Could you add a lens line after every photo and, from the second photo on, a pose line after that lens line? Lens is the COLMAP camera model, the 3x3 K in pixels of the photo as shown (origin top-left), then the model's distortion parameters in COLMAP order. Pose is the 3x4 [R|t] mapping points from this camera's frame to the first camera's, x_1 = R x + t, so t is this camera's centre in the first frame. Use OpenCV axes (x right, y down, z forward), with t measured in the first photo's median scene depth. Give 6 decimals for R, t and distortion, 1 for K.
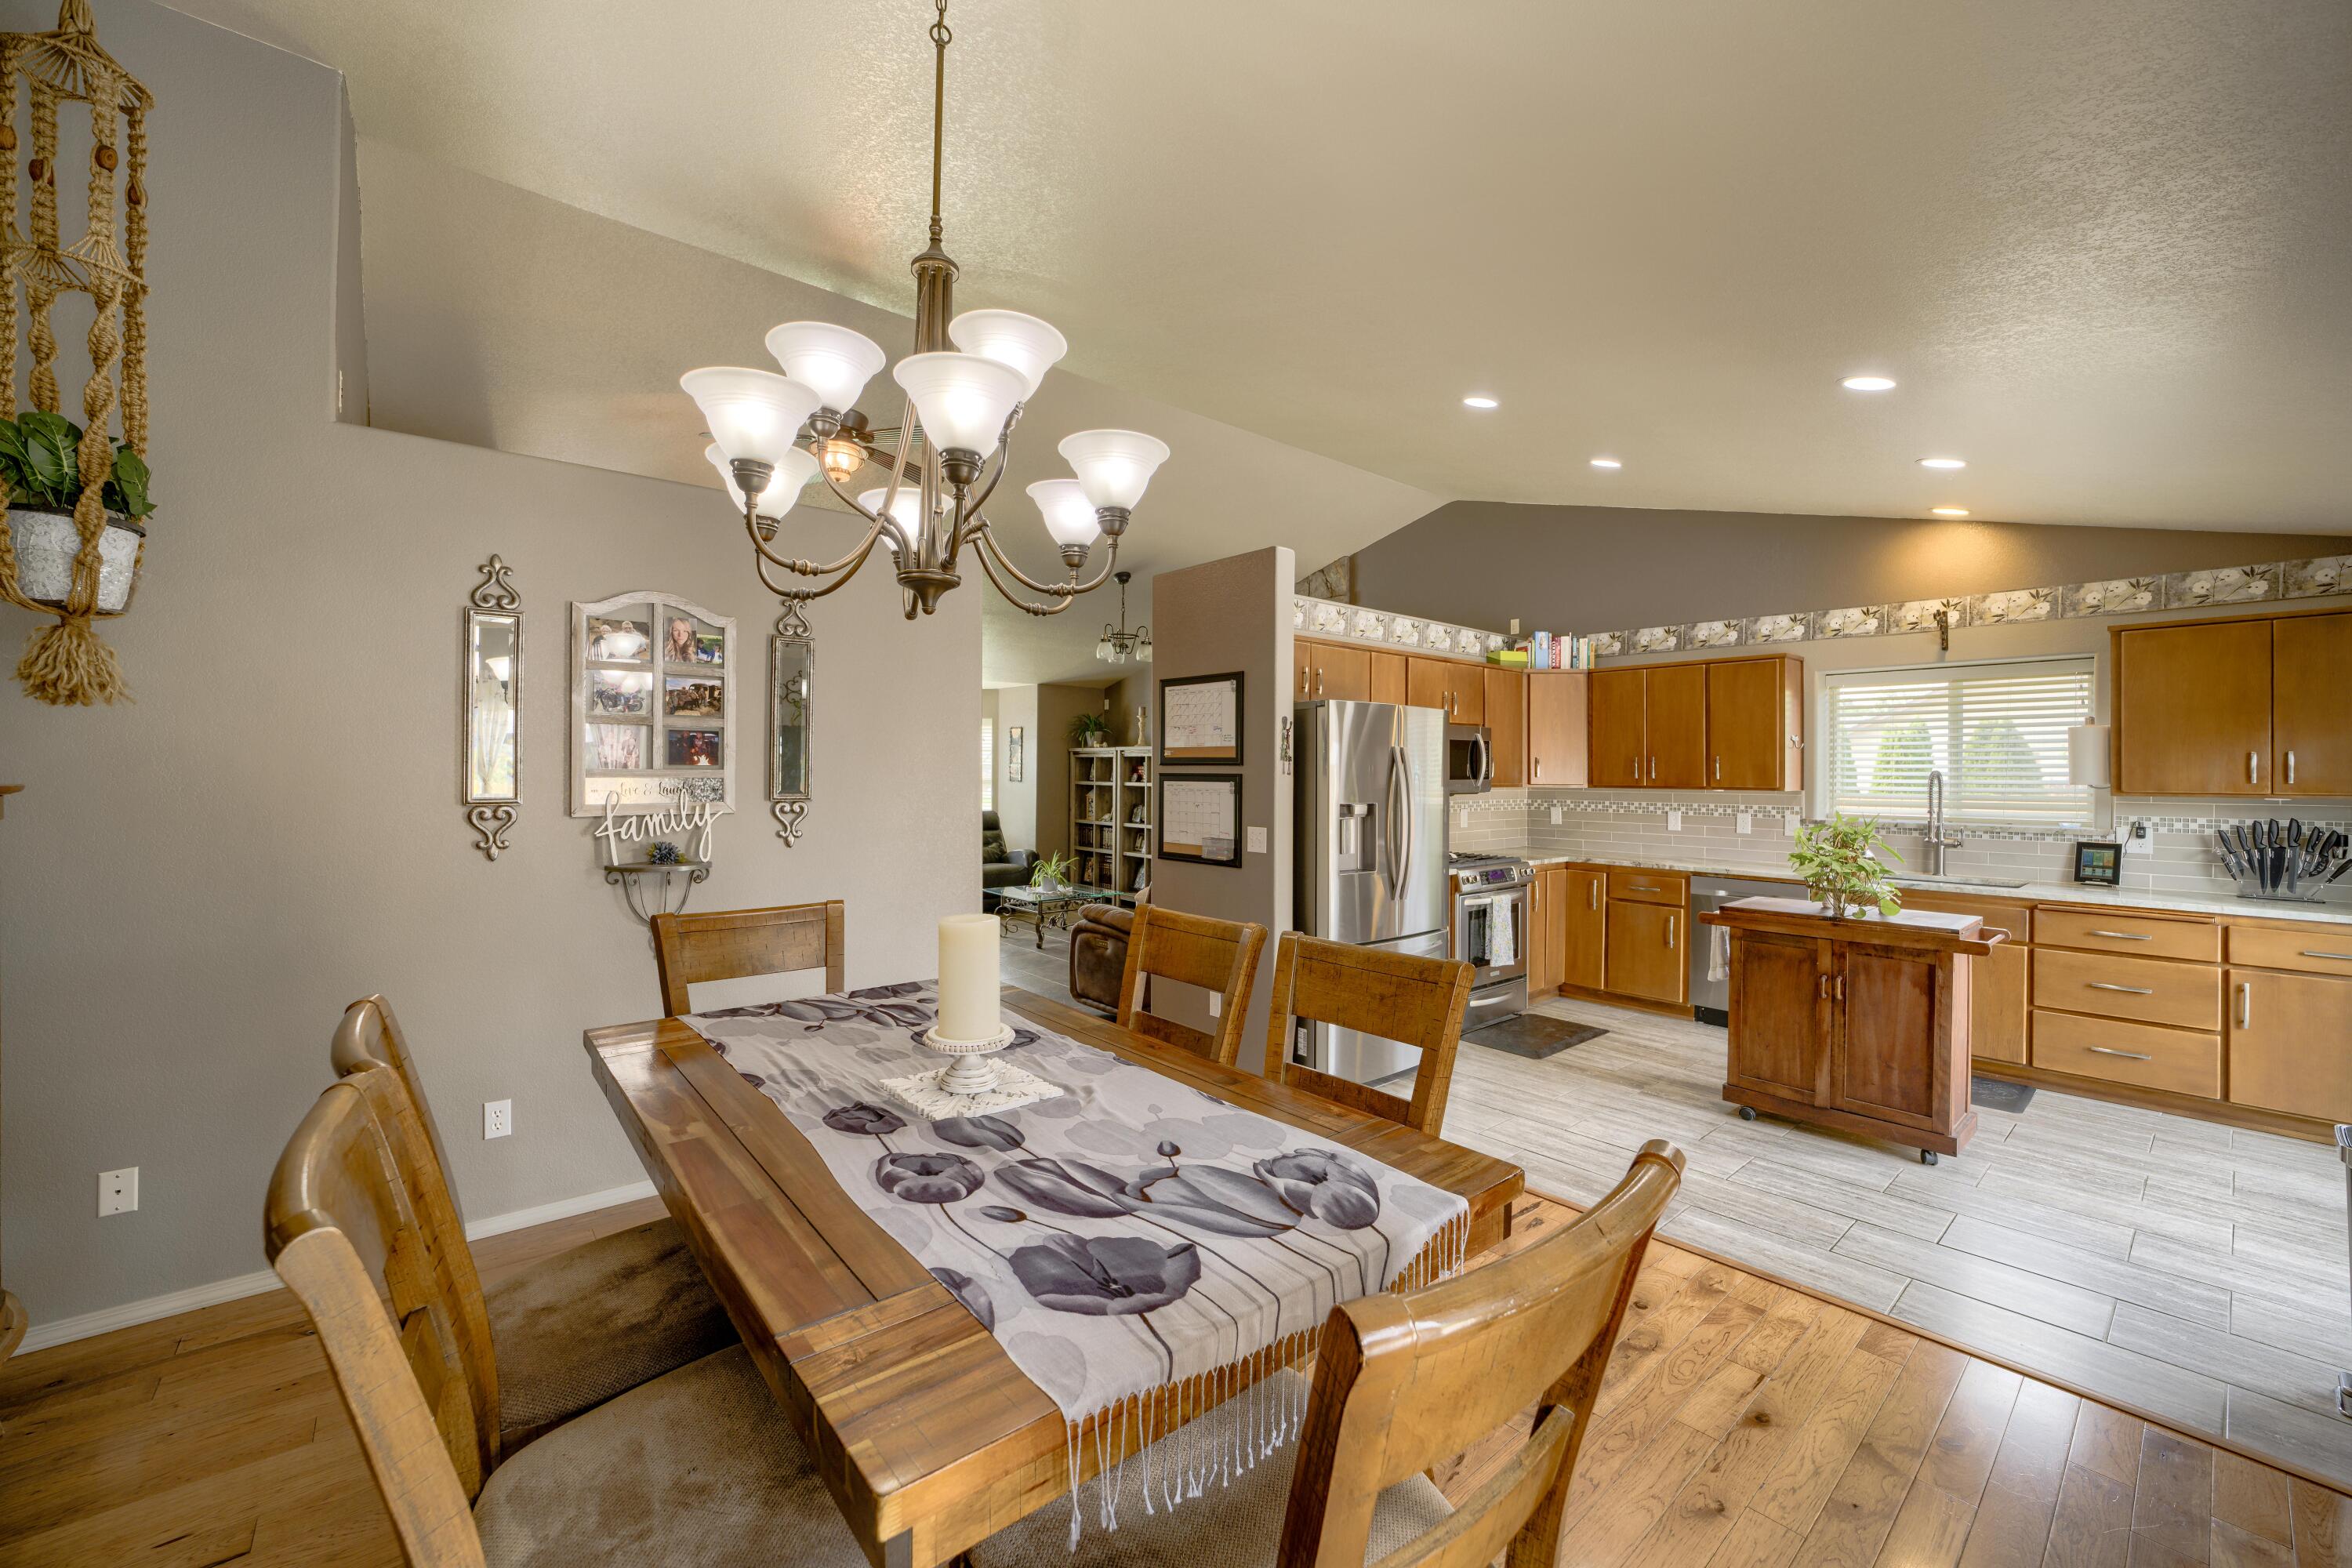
lens RADIAL K [[916.5, 0, 1170.1], [0, 916.5, 776.6], [0, 0, 1]] dist [-0.036425, 0.007975]
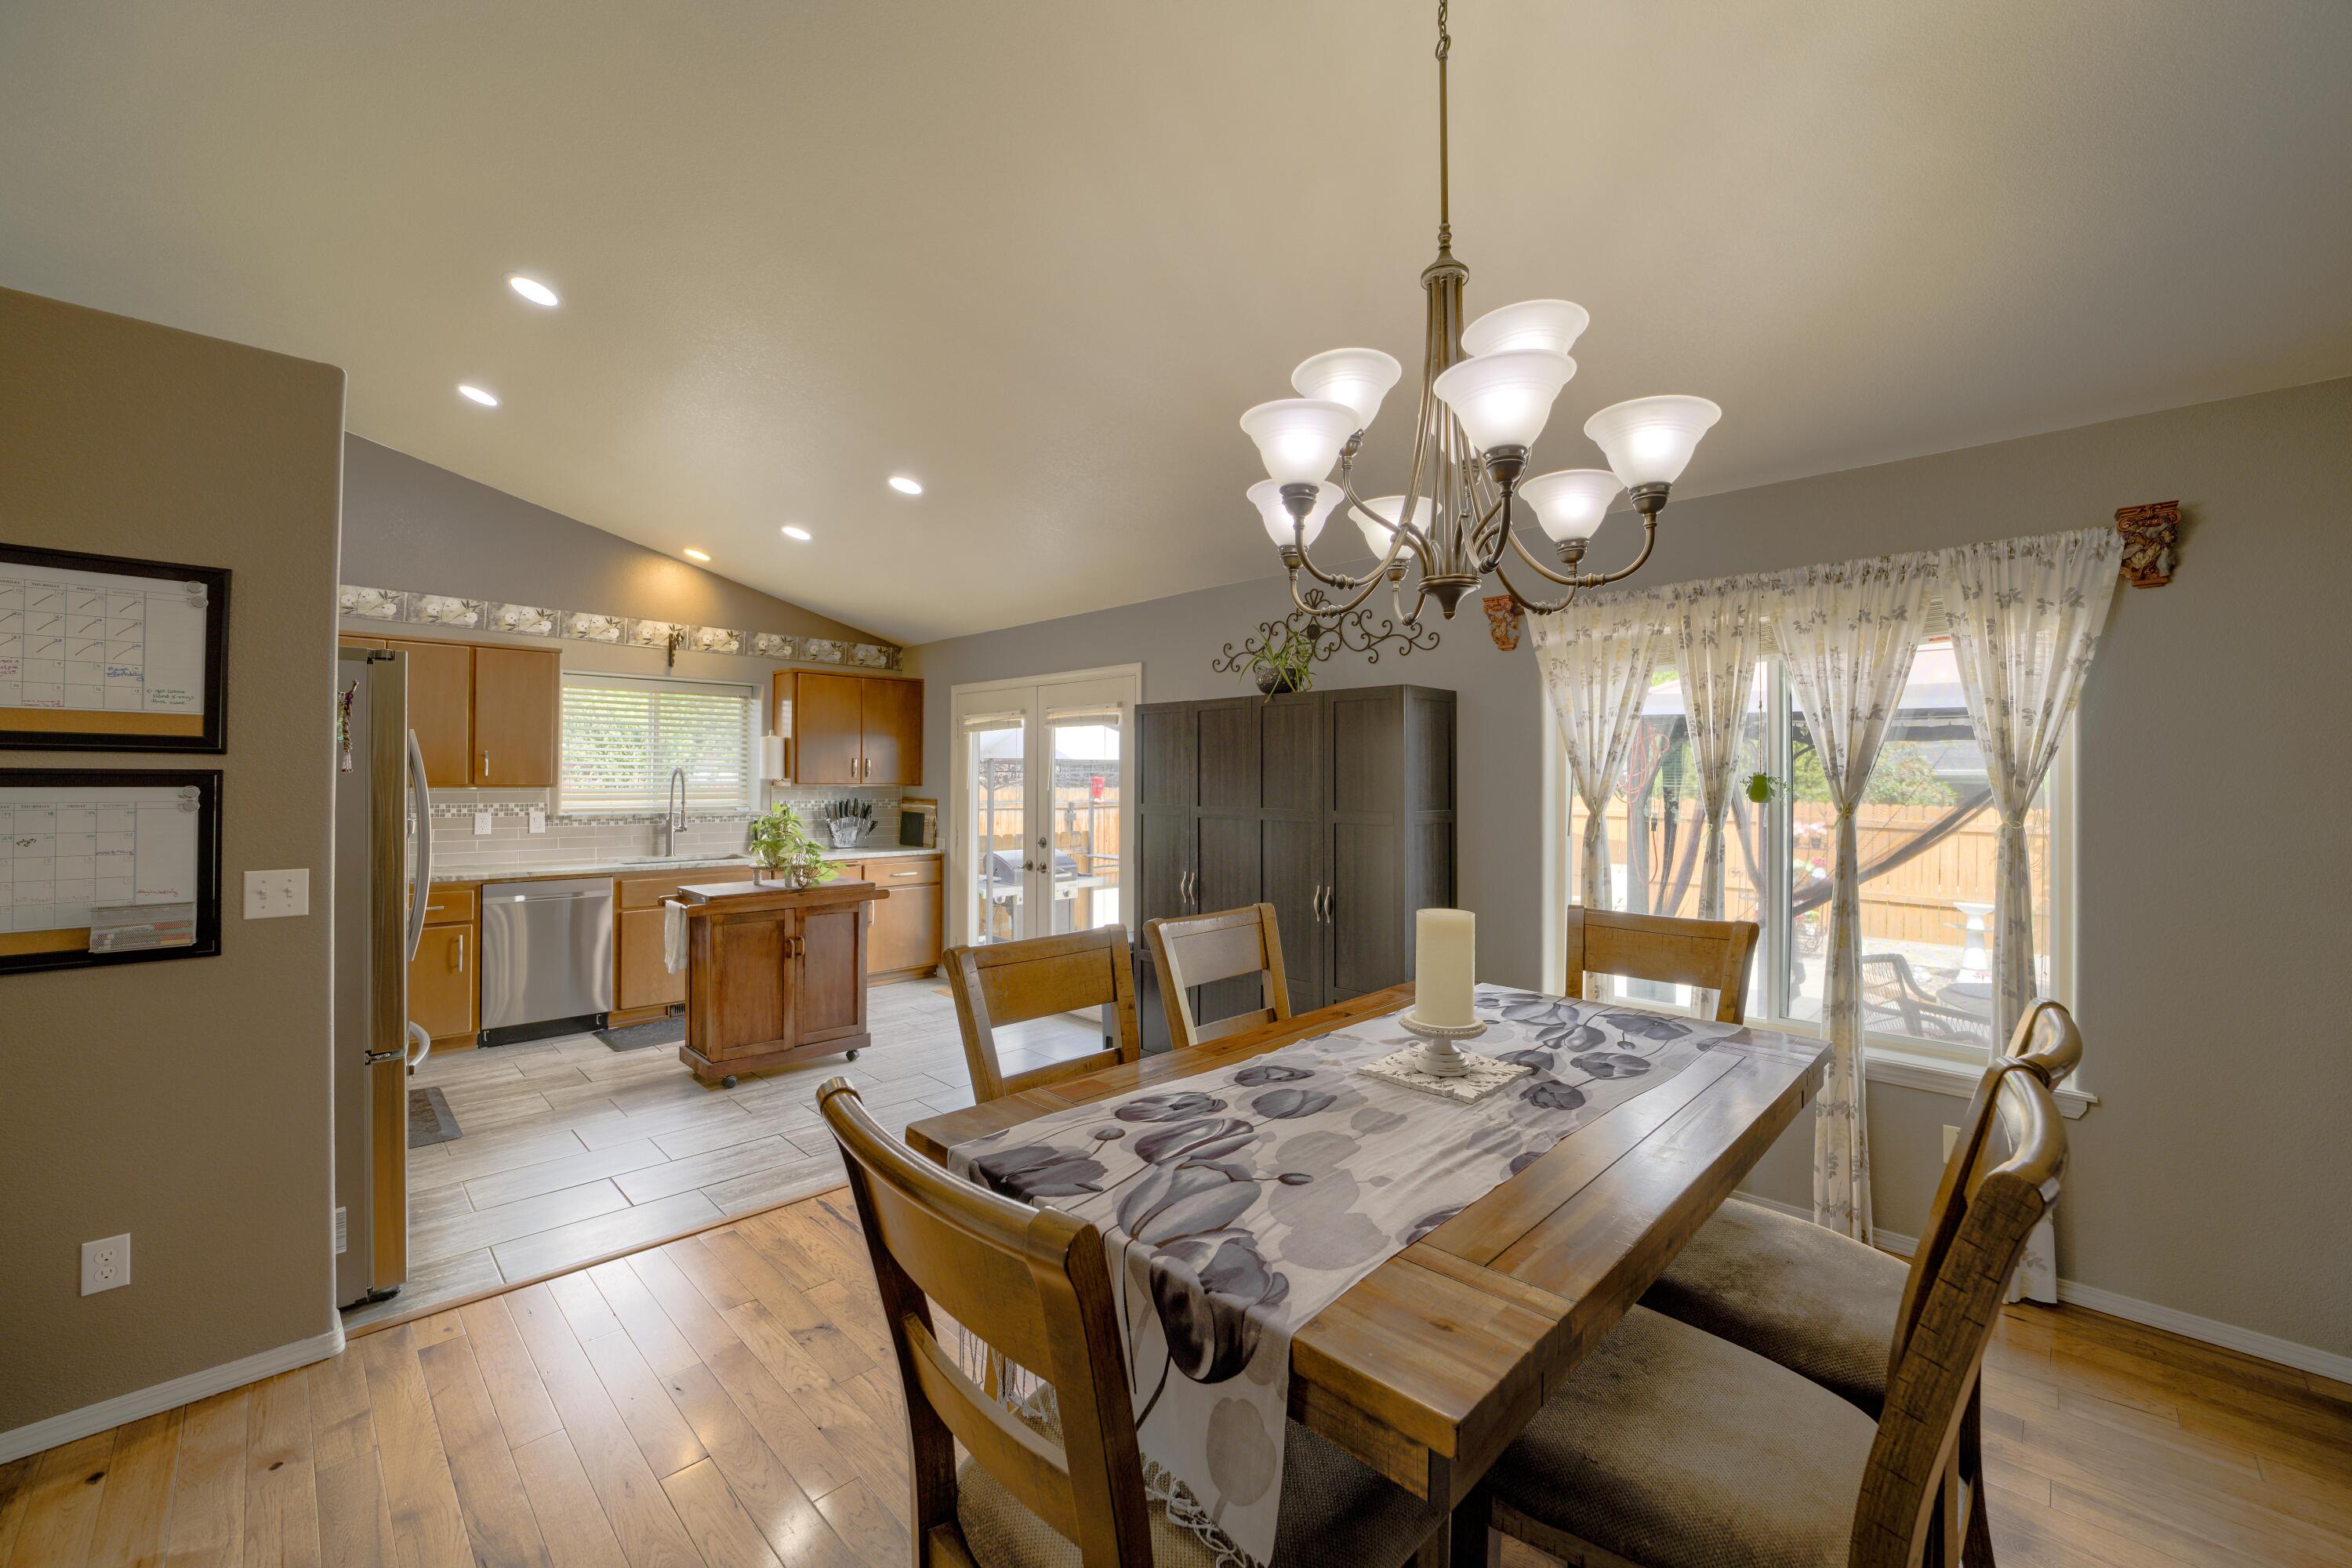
lens RADIAL K [[916.5, 0, 1172.3], [0, 916.5, 772.0], [0, 0, 1]] dist [-0.036425, 0.007975]
pose [[-0.085192, -0.000843, 0.996364, -0.440937], [-0.002468, 0.999997, 0.000635, -0.003906], [-0.996361, -0.002405, -0.085194, 0.493134]]
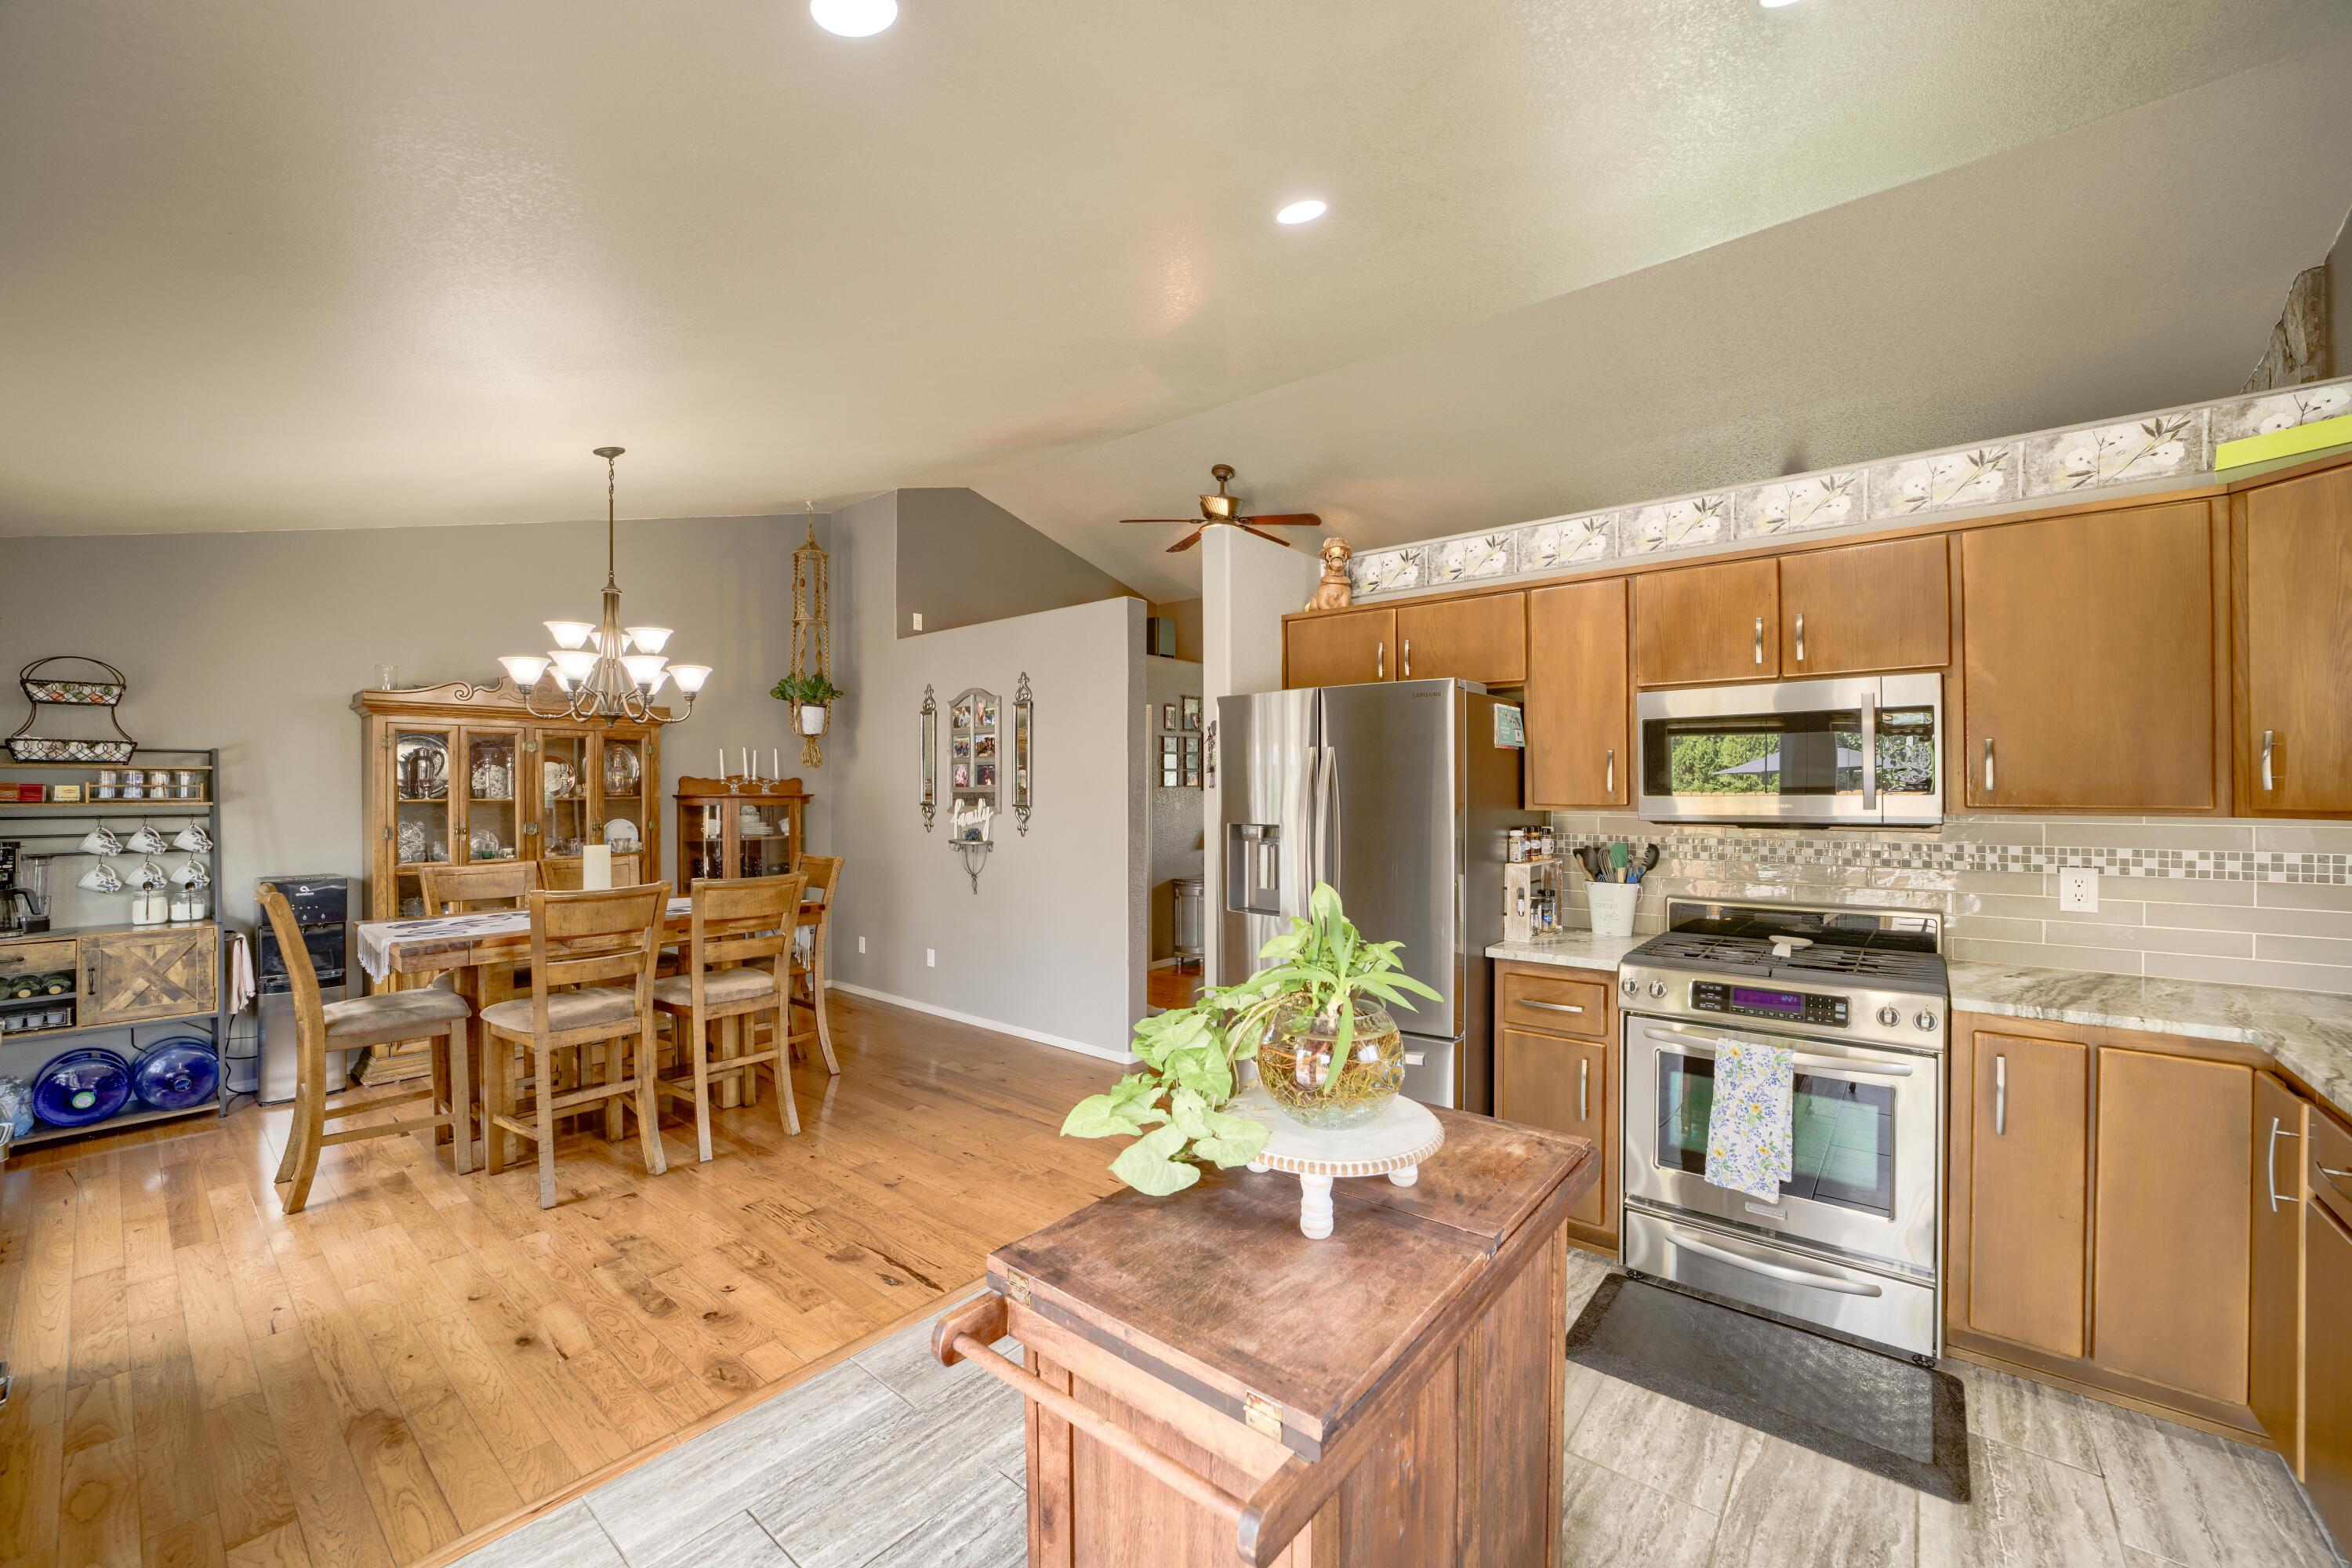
lens RADIAL K [[916.5, 0, 1169.4], [0, 916.5, 791.0], [0, 0, 1]] dist [-0.036425, 0.007975]
pose [[0.180220, -0.003539, -0.983620, 0.916320], [-0.000851, 0.999993, -0.003753, 0.003977], [0.983626, 0.001514, 0.180216, 0.755560]]
